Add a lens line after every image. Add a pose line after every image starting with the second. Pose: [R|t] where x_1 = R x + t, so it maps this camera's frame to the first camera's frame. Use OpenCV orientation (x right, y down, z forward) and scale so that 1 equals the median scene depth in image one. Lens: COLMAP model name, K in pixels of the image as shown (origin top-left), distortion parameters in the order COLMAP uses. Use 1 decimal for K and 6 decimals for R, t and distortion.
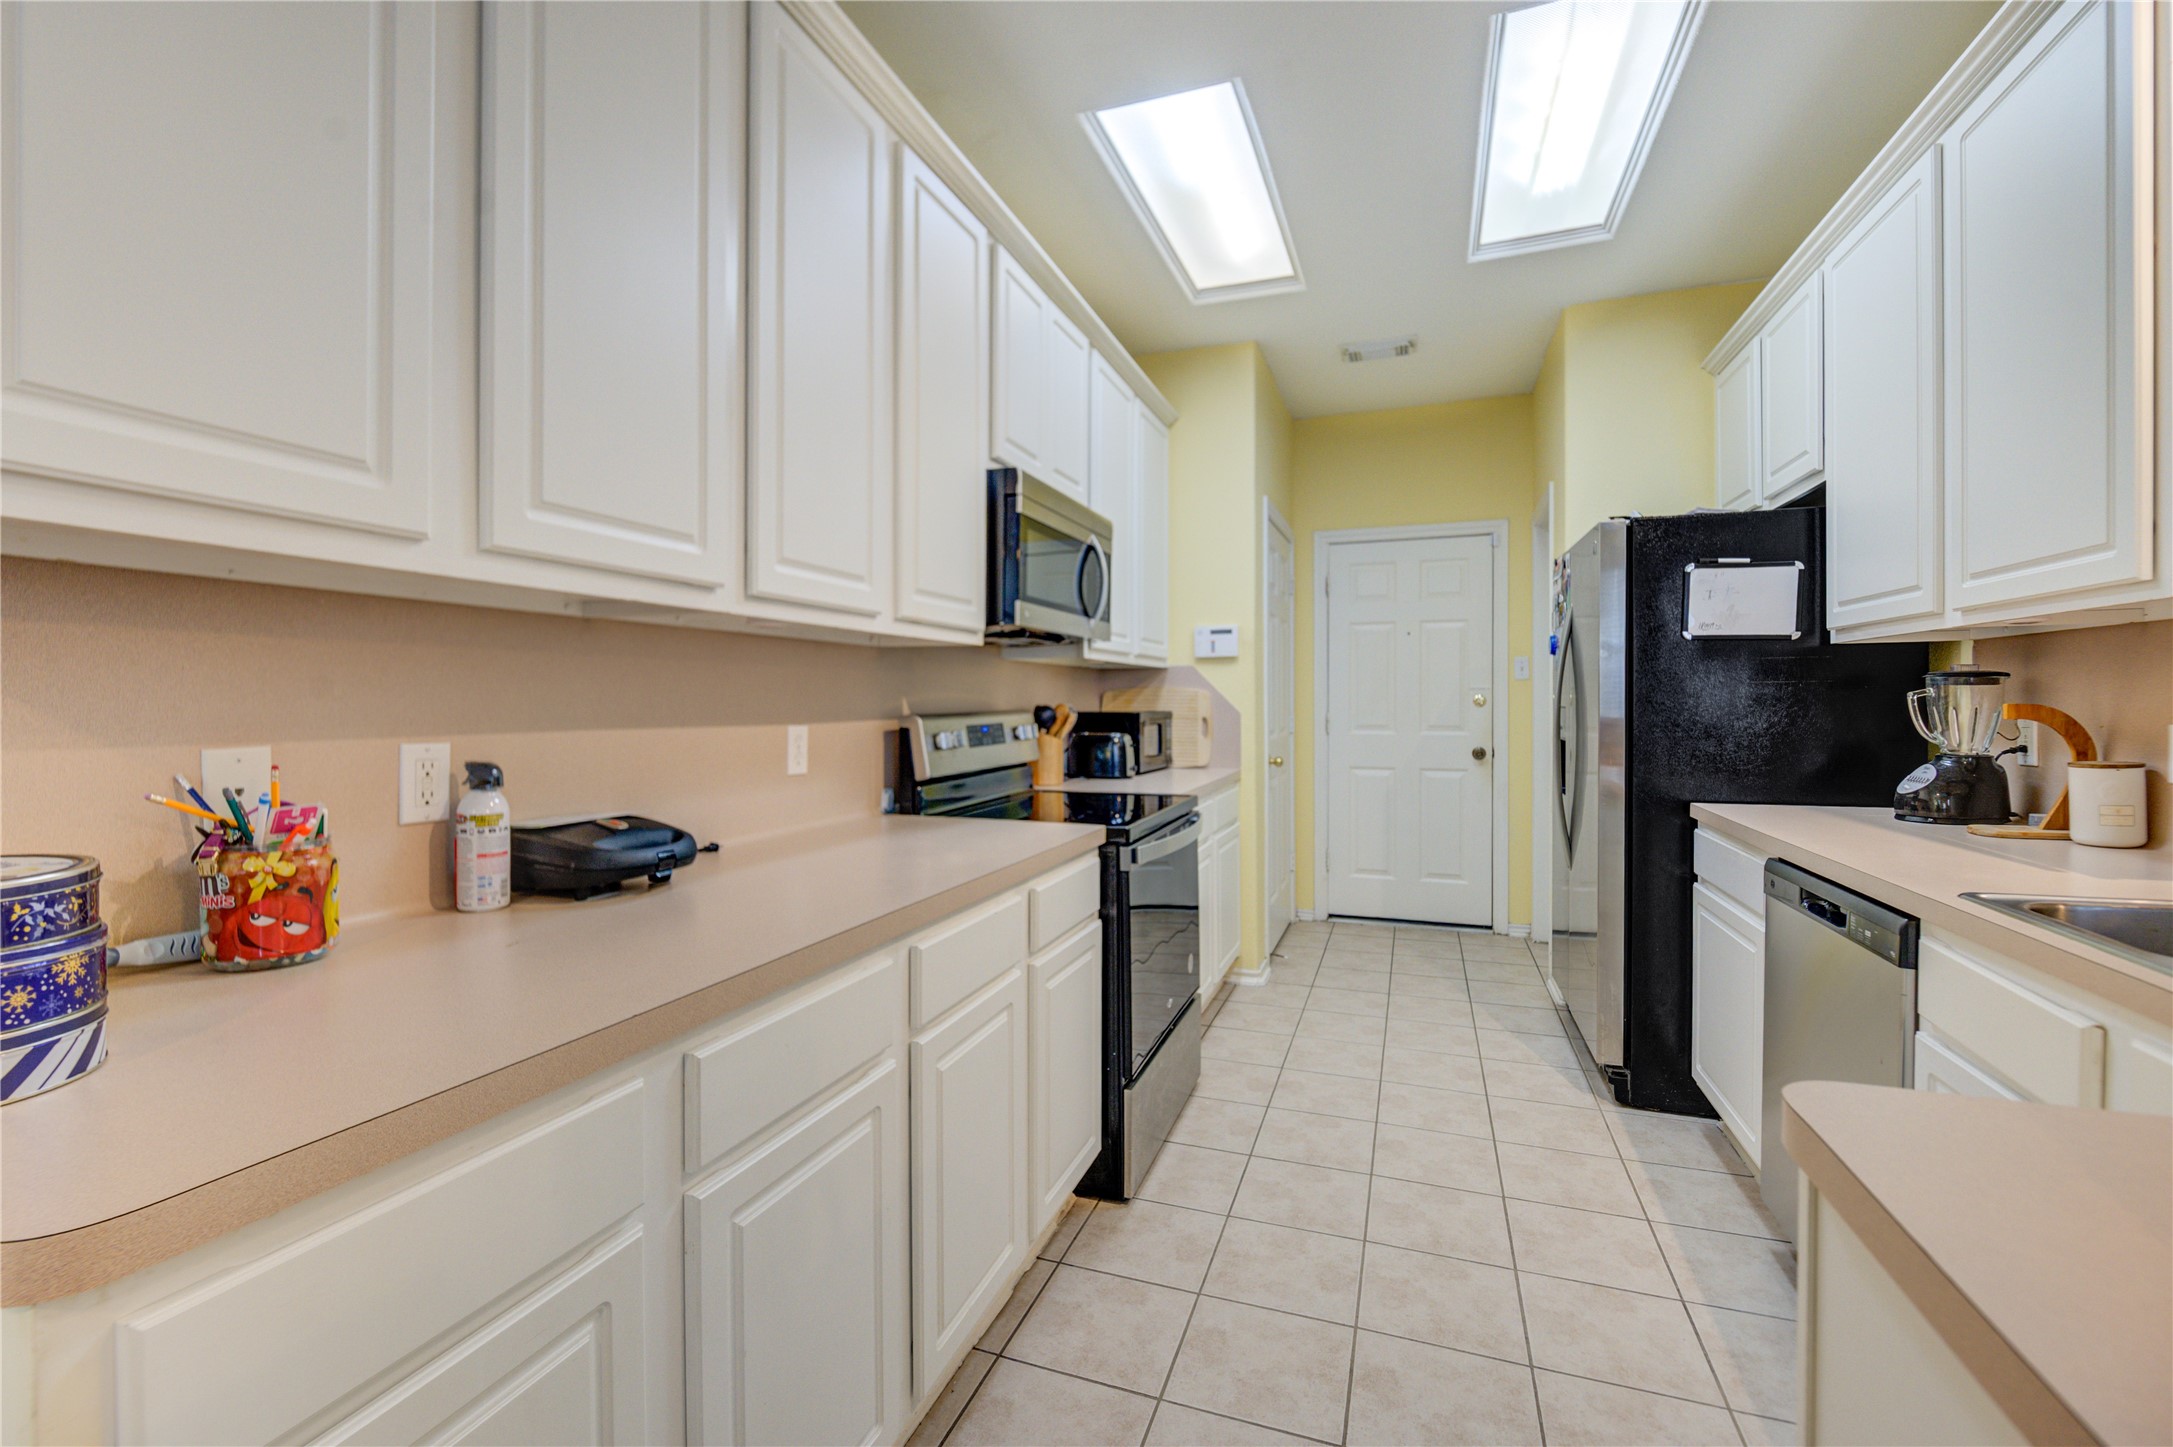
lens RADIAL K [[904.9, 0, 1061.6], [0, 904.9, 709.1], [0, 0, 1]] dist [-0.003452, -0.003856]
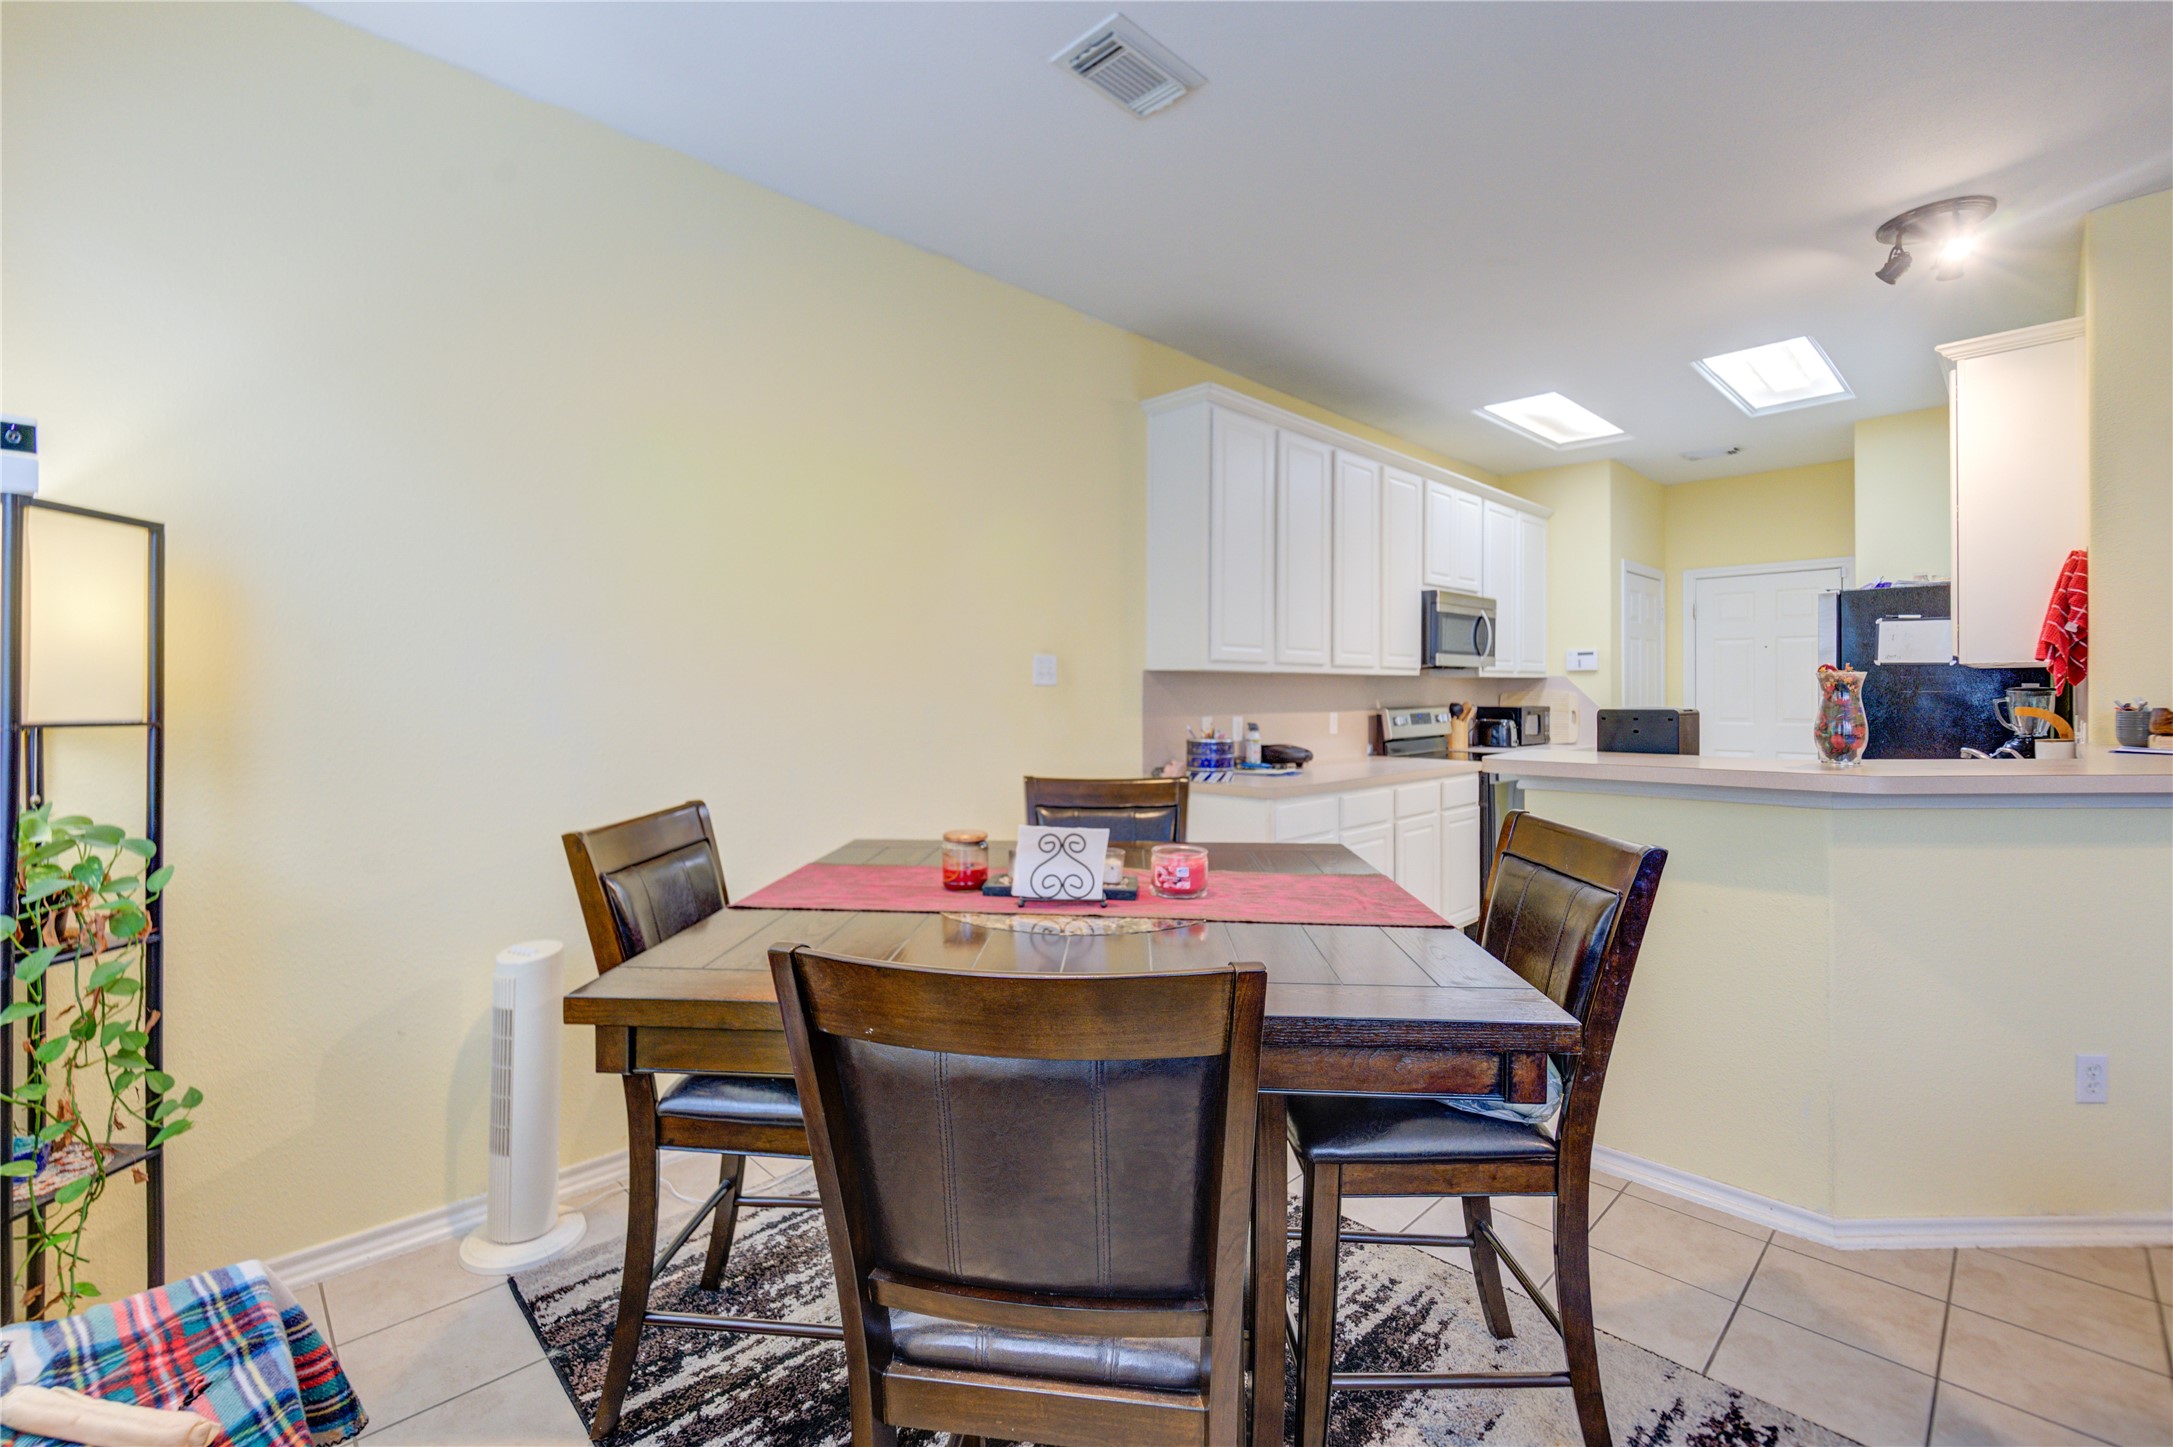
lens RADIAL K [[904.9, 0, 1096.2], [0, 904.9, 690.0], [0, 0, 1]] dist [-0.003452, -0.003856]
pose [[0.911244, -0.000574, -0.411866, 0.090086], [-0.003798, 0.999945, -0.009797, -0.011976], [0.411849, 0.010492, 0.911192, -1.175694]]
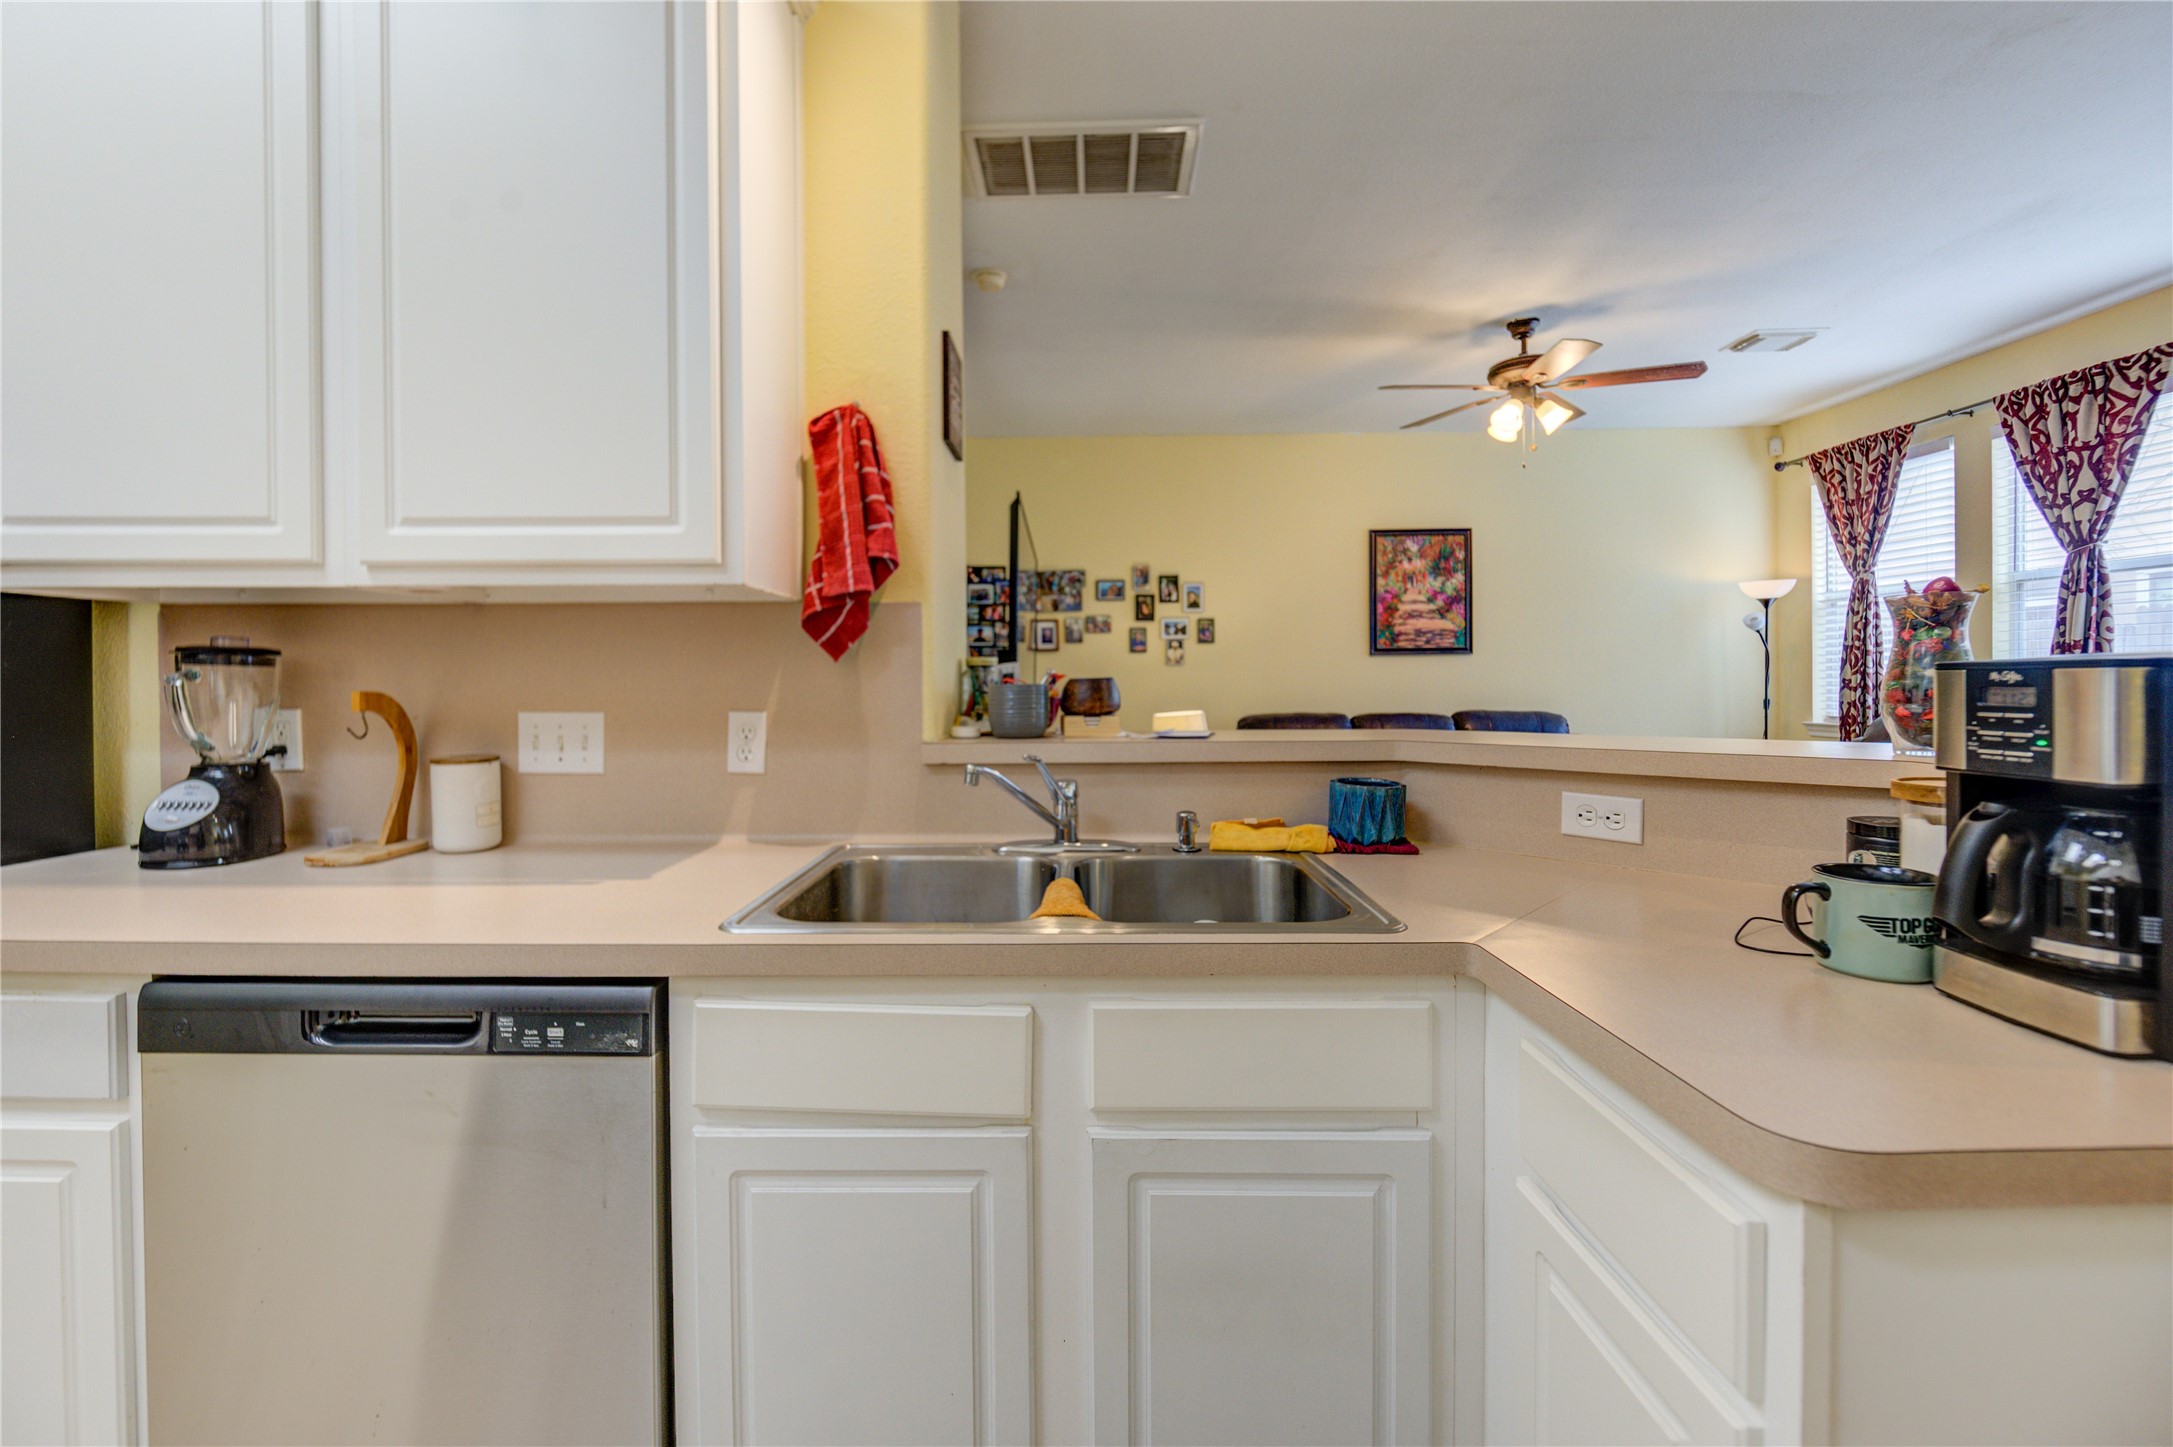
lens RADIAL K [[904.9, 0, 1069.6], [0, 904.9, 696.1], [0, 0, 1]] dist [-0.003452, -0.003856]
pose [[-0.355291, -0.007799, 0.934723, 0.083776], [0.012024, 0.999844, 0.012912, -0.003670], [-0.934678, 0.015827, -0.355142, 0.556808]]
